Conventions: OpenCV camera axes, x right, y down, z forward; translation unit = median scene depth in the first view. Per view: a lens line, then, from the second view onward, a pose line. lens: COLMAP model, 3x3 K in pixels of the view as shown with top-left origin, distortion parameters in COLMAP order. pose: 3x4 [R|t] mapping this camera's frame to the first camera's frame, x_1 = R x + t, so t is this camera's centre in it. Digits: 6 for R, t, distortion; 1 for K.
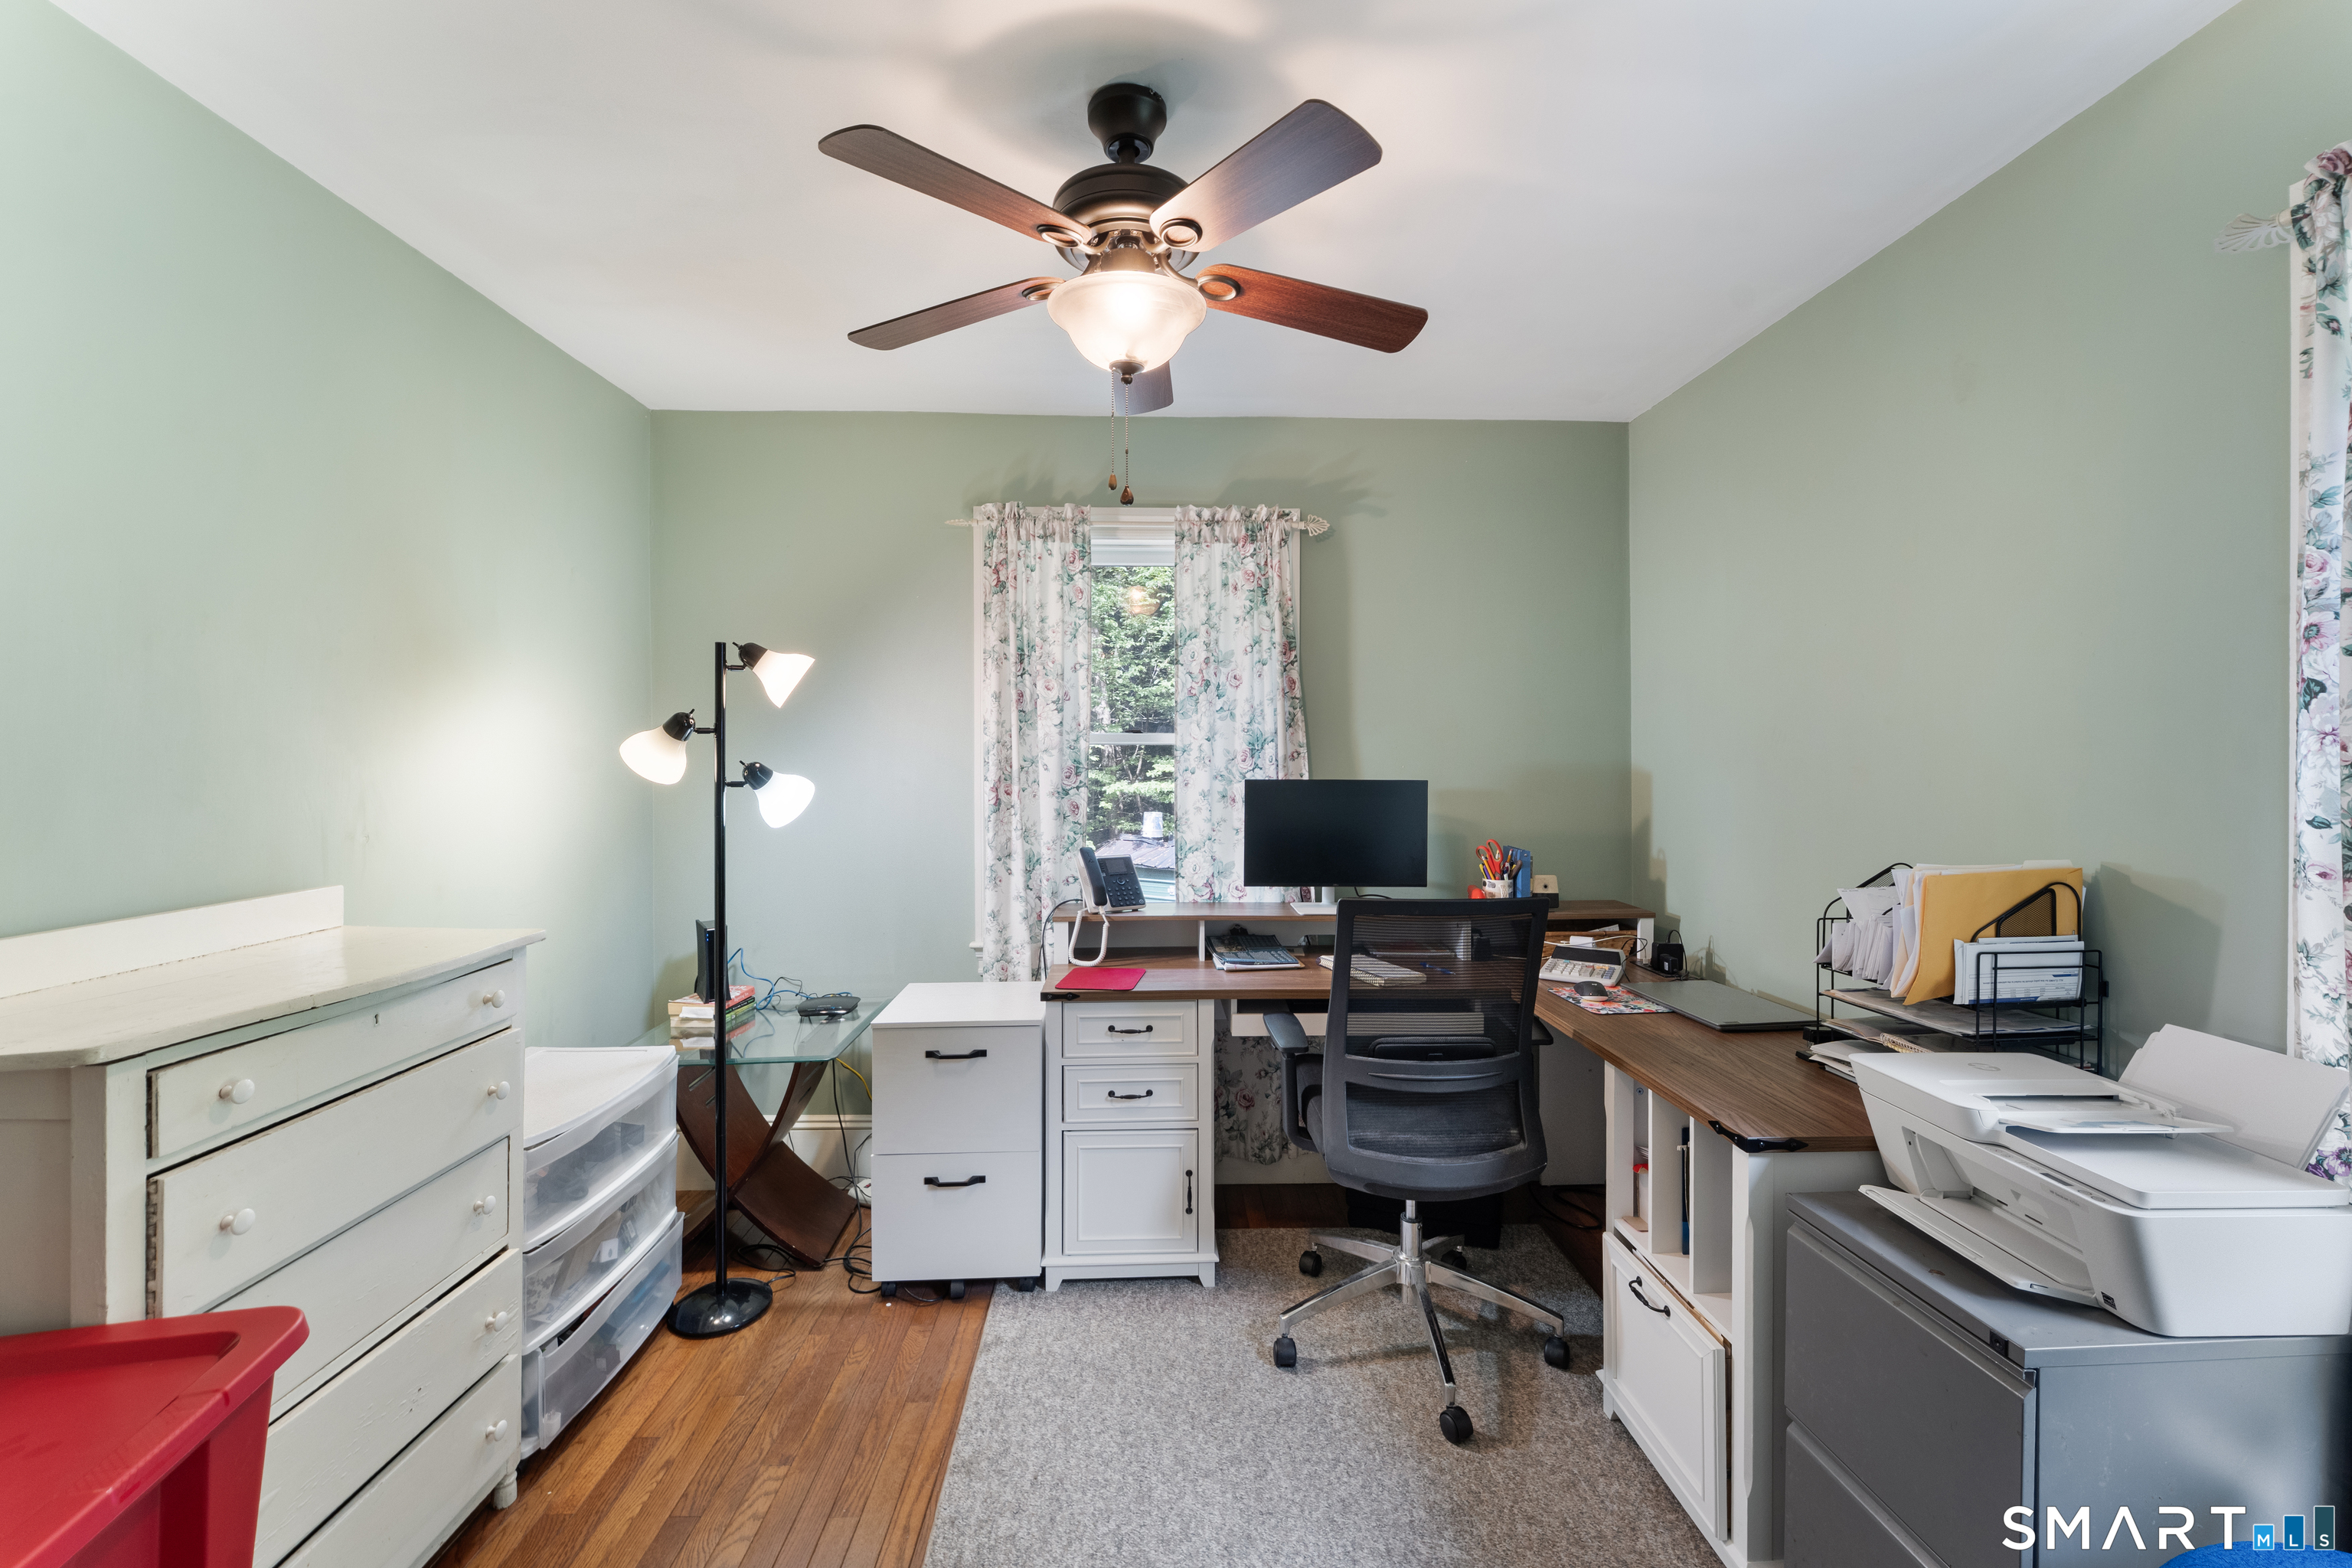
lens RADIAL K [[950.9, 0, 1178.6], [0, 950.9, 754.3], [0, 0, 1]] dist [-0.000373, -0.000063]
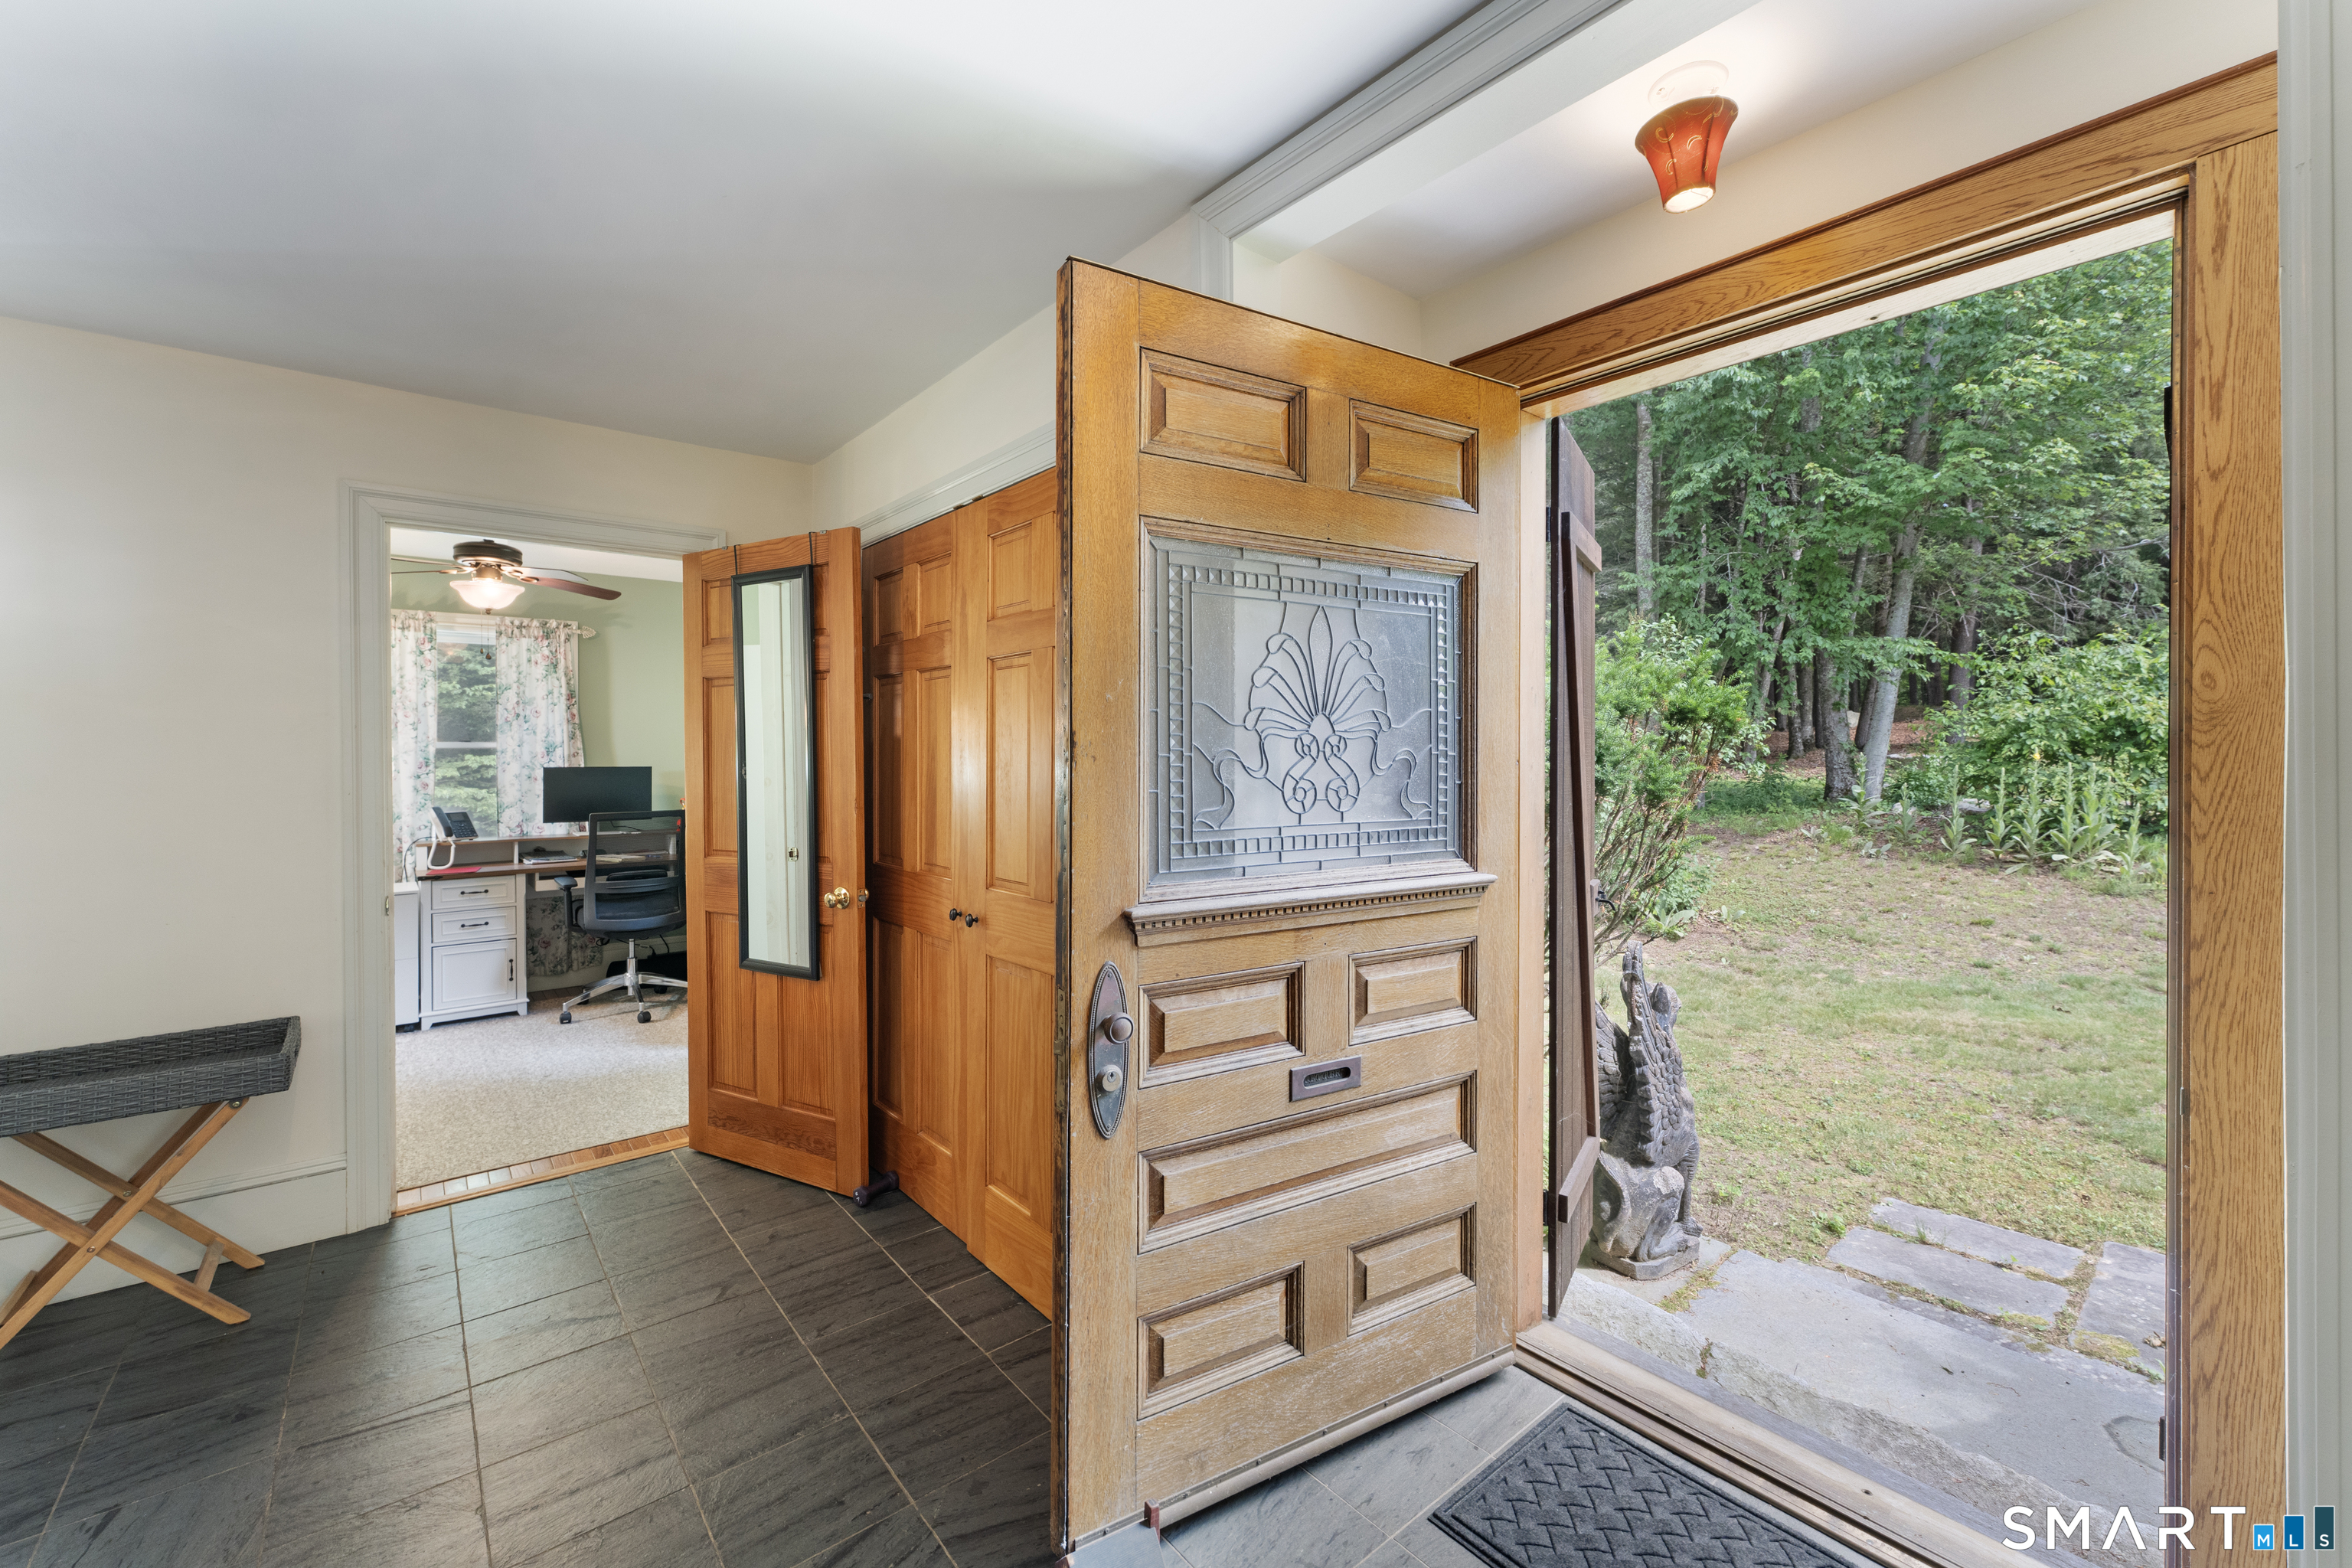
lens RADIAL K [[950.9, 0, 1178.6], [0, 950.9, 754.3], [0, 0, 1]] dist [-0.000373, -0.000063]
pose [[0.793351, -0.005127, 0.608742, -0.075052], [0.004736, 0.999986, 0.002250, 0.002433], [-0.608746, 0.001099, 0.793365, -1.216472]]
